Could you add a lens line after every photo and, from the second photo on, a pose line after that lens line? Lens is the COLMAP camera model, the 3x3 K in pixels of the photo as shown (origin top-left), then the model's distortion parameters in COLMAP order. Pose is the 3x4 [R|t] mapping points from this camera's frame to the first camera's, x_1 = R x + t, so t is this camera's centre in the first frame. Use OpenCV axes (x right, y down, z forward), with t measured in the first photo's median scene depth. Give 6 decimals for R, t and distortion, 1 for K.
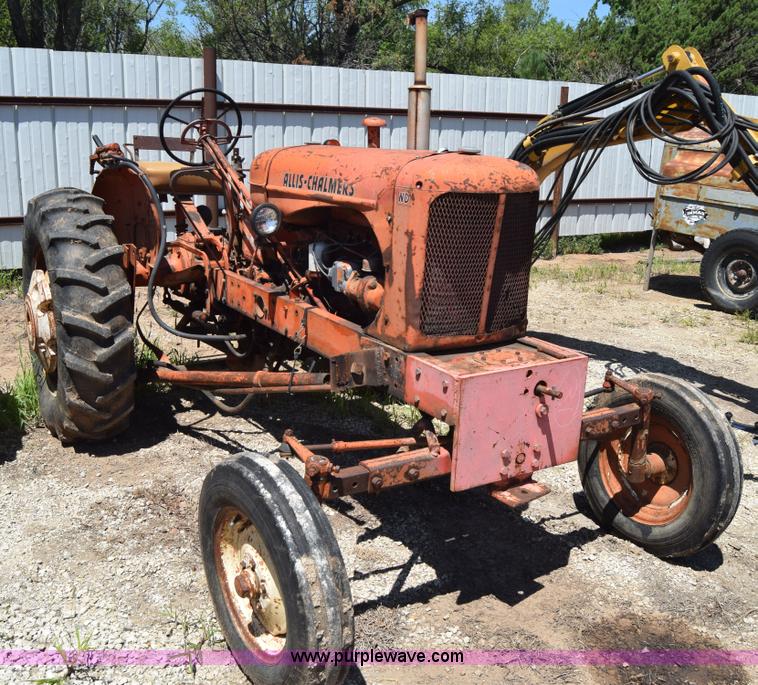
lens RADIAL K [[816.0, 0, 379.0], [0, 816.0, 342.5], [0, 0, 1]] dist [-0.087499, 0.031465]
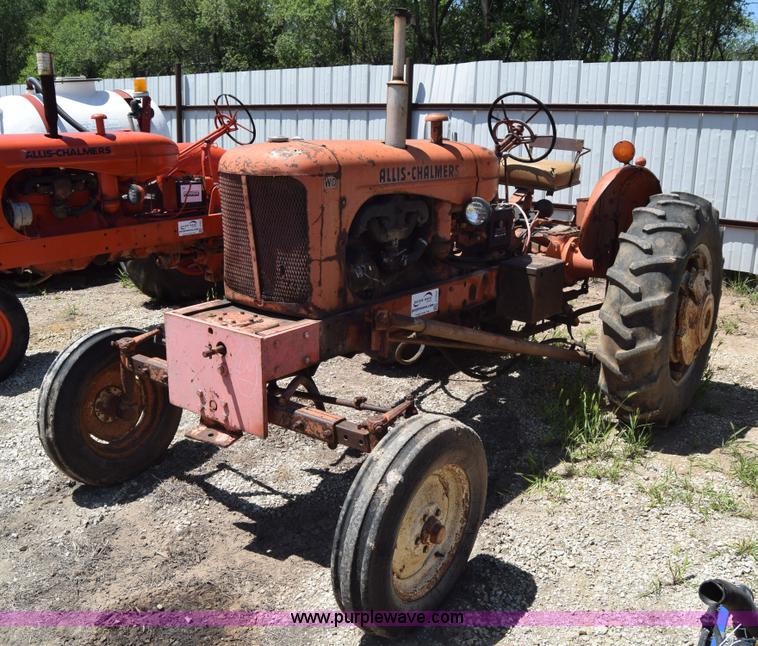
lens RADIAL K [[774.4, 0, 379.0], [0, 774.4, 323.0], [0, 0, 1]] dist [-0.094504, 0.022740]
pose [[0.350528, 0.220810, -0.910150, 0.872464], [-0.246442, 0.959308, 0.137823, -0.125502], [0.903546, 0.175989, 0.390681, 0.548093]]
